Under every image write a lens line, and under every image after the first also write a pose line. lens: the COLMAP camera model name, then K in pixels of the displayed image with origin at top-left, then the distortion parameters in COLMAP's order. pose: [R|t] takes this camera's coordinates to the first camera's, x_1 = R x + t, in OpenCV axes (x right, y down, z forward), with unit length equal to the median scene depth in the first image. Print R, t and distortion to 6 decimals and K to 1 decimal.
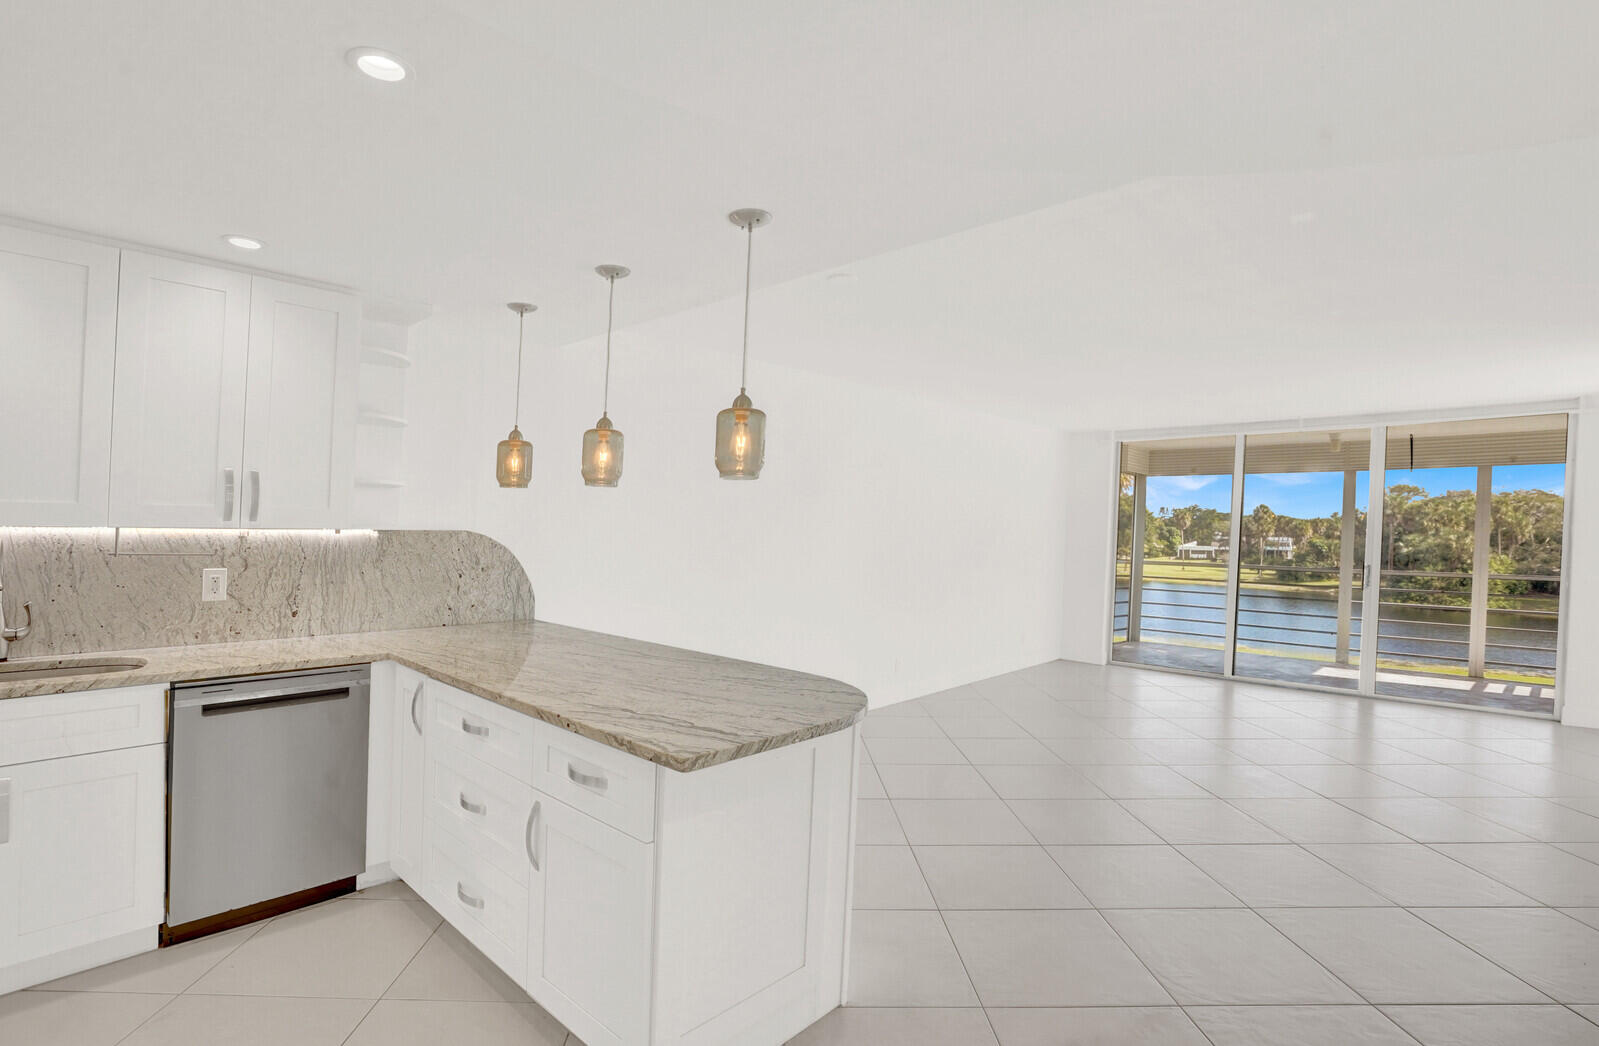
lens RADIAL K [[784.0, 0, 761.6], [0, 784.0, 515.3], [0, 0, 1]] dist [-0.002594, -0.000272]
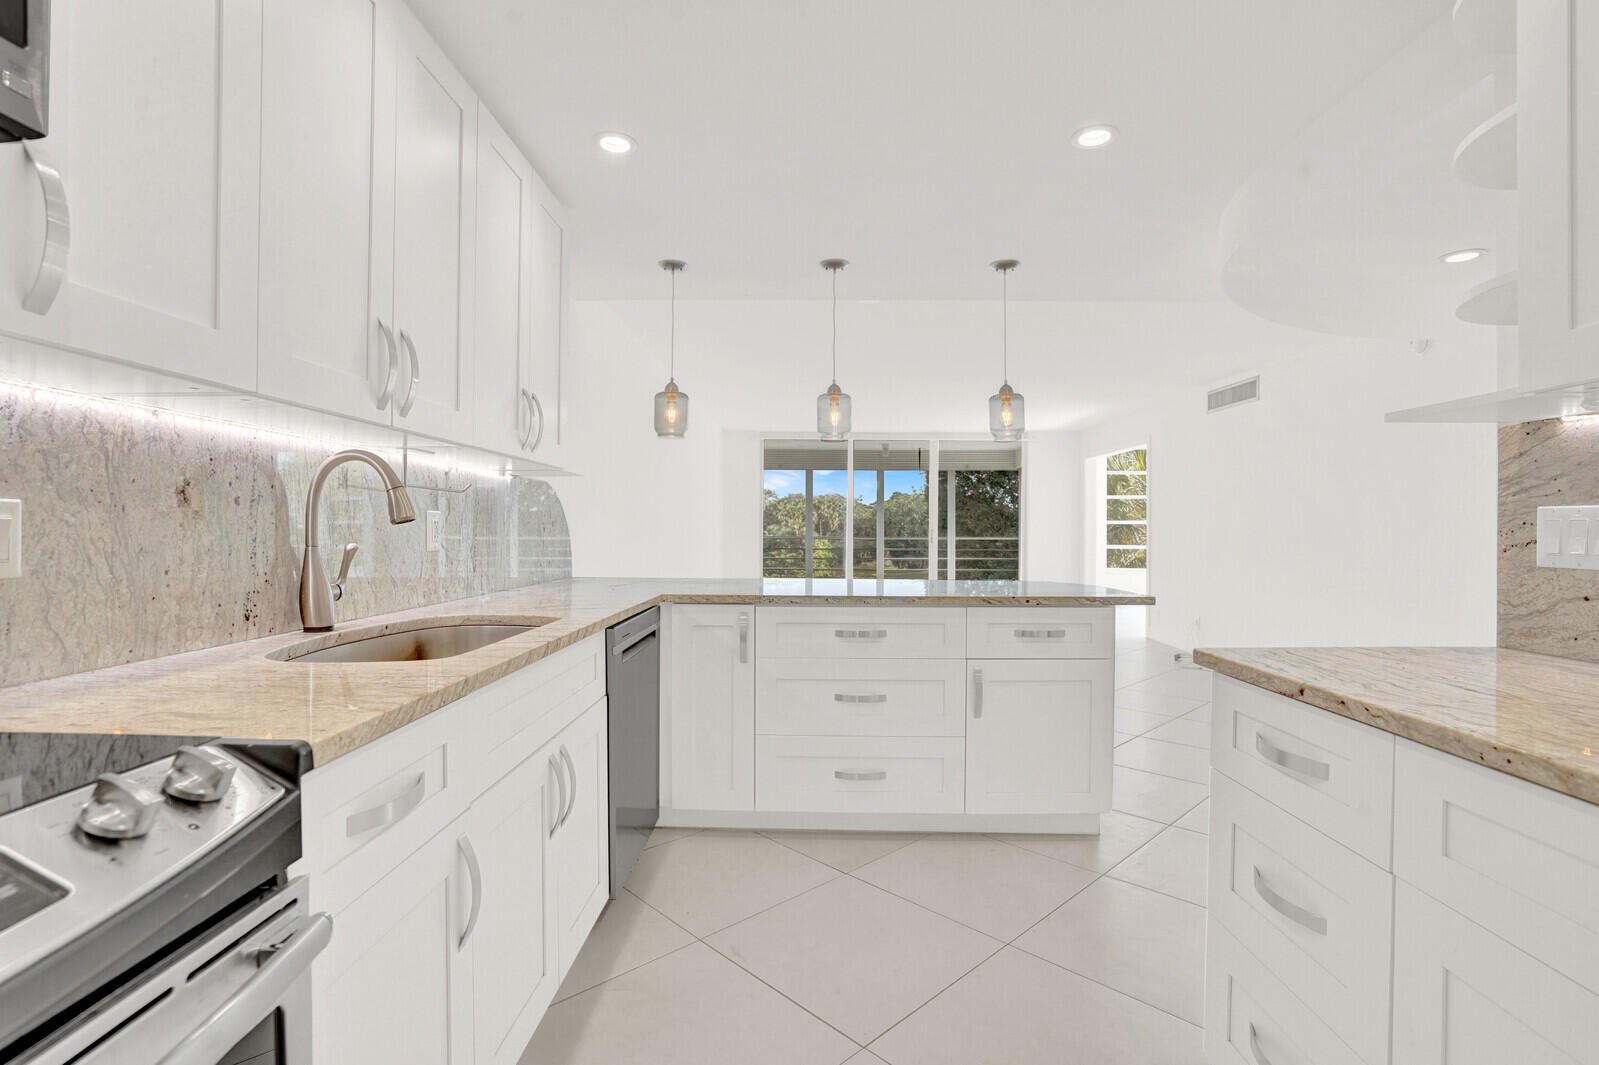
lens RADIAL K [[758.4, 0, 787.5], [0, 758.4, 539.3], [0, 0, 1]] dist [-0.052213, 0.021322]
pose [[0.746202, -0.017538, 0.665488, -0.942132], [-0.008601, 0.999316, 0.035979, 0.065019], [-0.665664, -0.032572, 0.745541, 0.160603]]
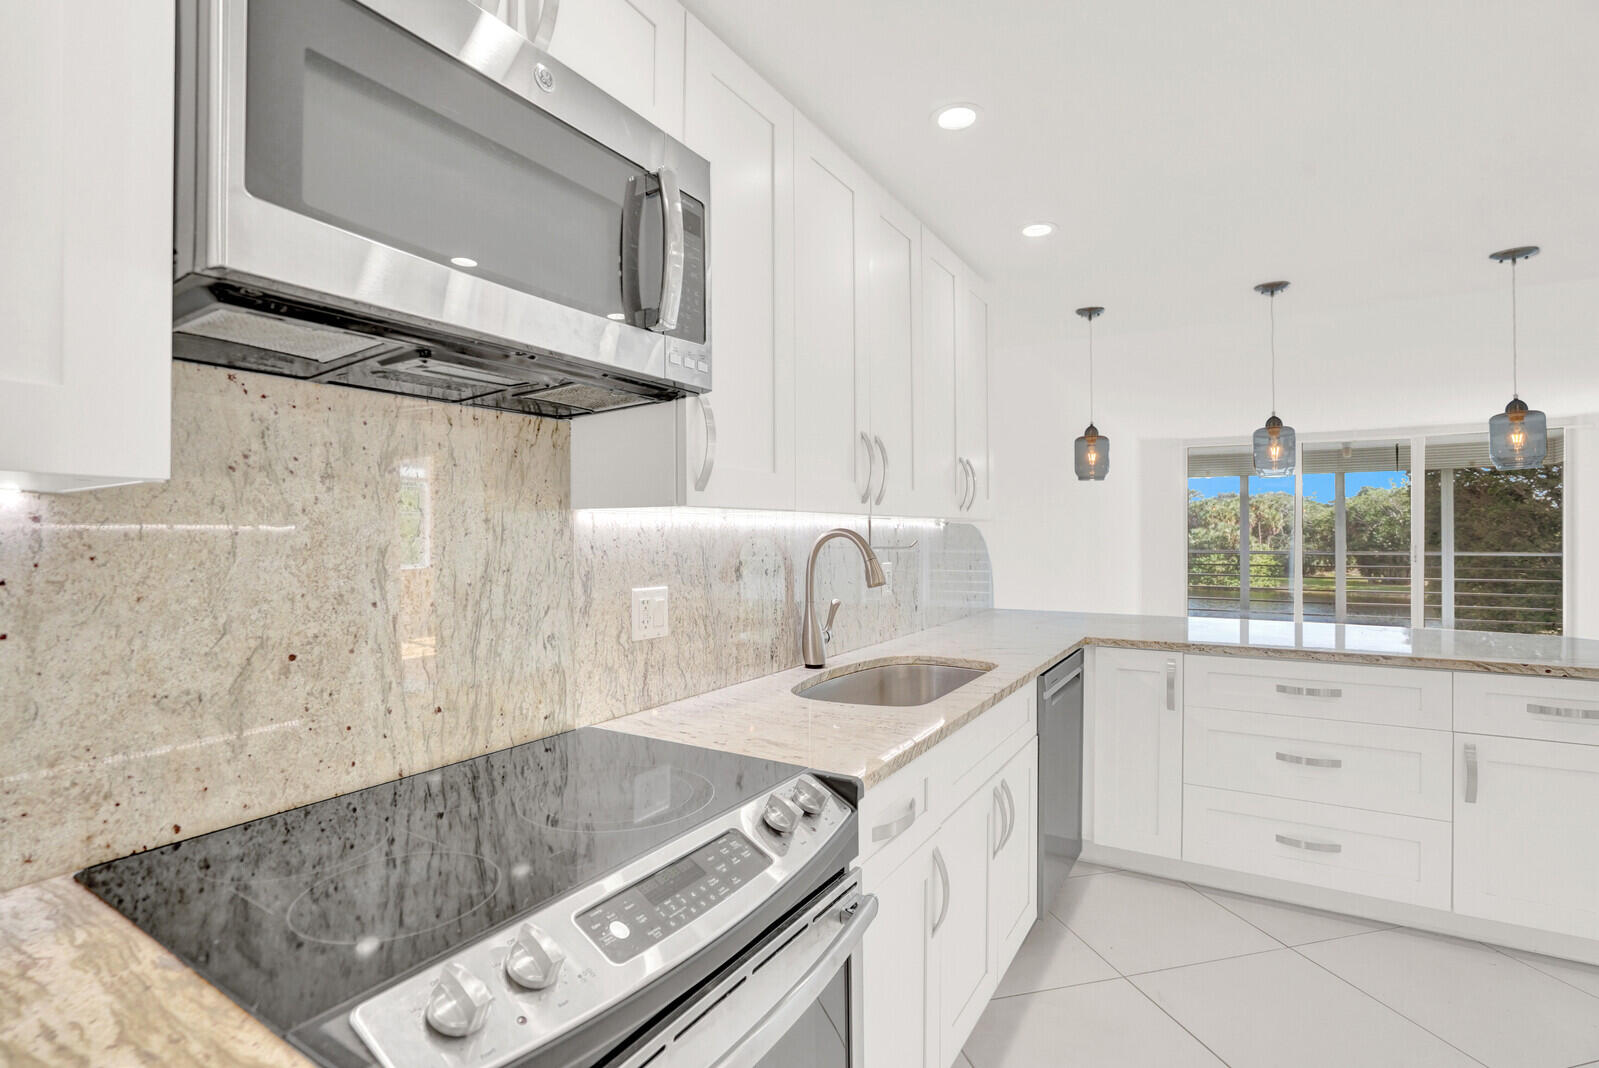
lens RADIAL K [[758.4, 0, 787.5], [0, 758.4, 540.8], [0, 0, 1]] dist [-0.052213, 0.021322]
pose [[0.978412, -0.020327, 0.205662, -1.011699], [0.014638, 0.999468, 0.029150, 0.010379], [-0.206145, -0.025510, 0.978189, 0.089141]]
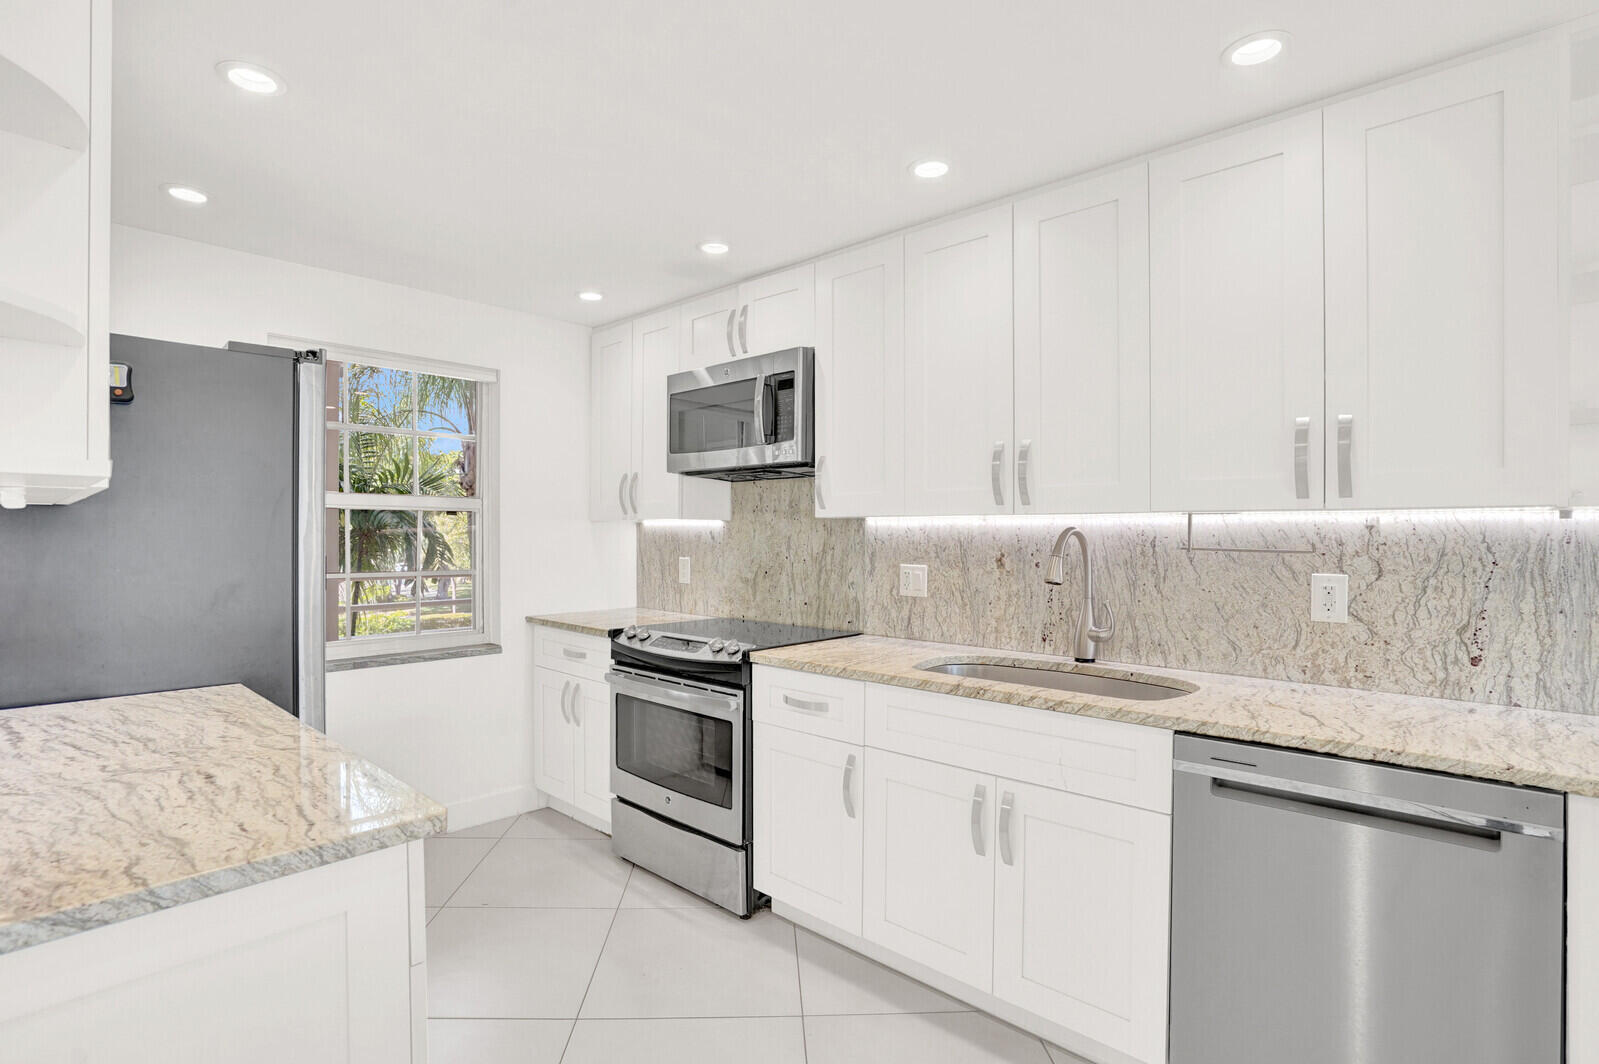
lens RADIAL K [[758.4, 0, 787.5], [0, 758.4, 538.8], [0, 0, 1]] dist [-0.052213, 0.021322]
pose [[0.016038, -0.004114, -0.999863, -0.070497], [0.020863, 0.999775, -0.003779, 0.029226], [0.999654, -0.020800, 0.016120, 0.501065]]
